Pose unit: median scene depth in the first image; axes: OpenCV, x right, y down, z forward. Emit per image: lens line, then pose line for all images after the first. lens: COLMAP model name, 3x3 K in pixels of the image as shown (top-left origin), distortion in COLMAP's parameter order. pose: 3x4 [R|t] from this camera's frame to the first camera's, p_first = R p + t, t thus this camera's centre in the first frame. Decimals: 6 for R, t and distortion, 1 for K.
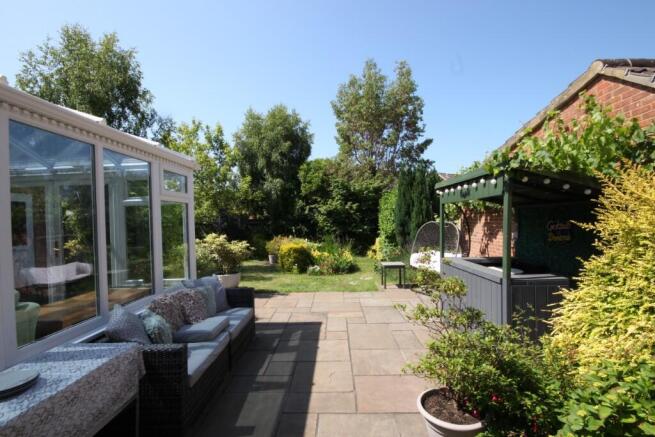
lens RADIAL K [[302.3, 0, 326.9], [0, 302.3, 223.2], [0, 0, 1]] dist [-0.003366, -0.000757]
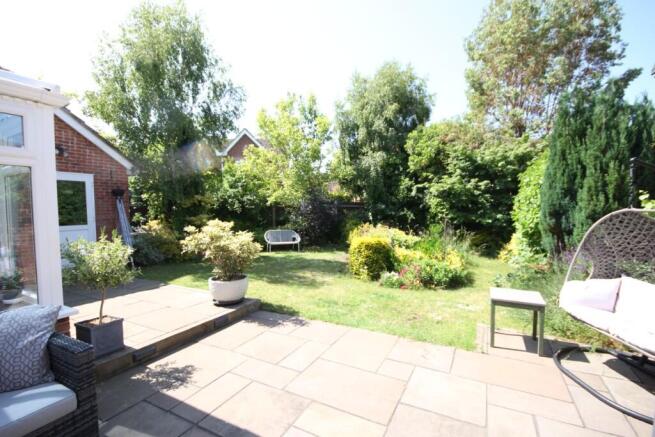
lens RADIAL K [[302.3, 0, 326.9], [0, 302.3, 223.2], [0, 0, 1]] dist [-0.003366, -0.000757]
pose [[0.897743, 0.041223, -0.438586, 0.077300], [-0.018204, 0.998233, 0.056561, -0.000910], [0.440143, -0.042793, 0.896908, 0.222740]]
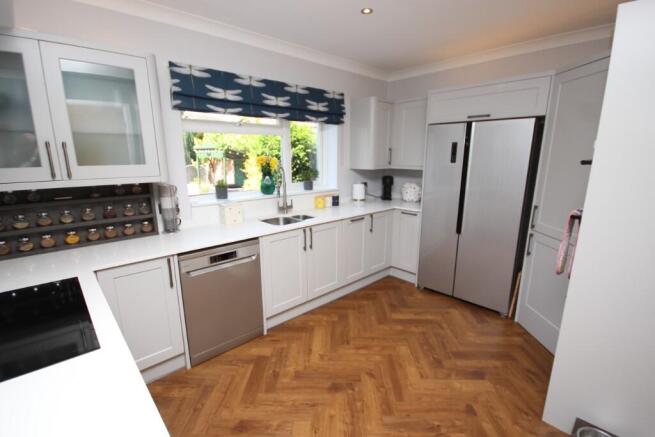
lens RADIAL K [[302.3, 0, 326.9], [0, 302.3, 223.2], [0, 0, 1]] dist [-0.003366, -0.000757]
pose [[0.709670, -0.131921, 0.692073, -0.173103], [-0.010803, 0.980160, 0.197913, -0.018472], [-0.704451, -0.147929, 0.694165, -0.400413]]
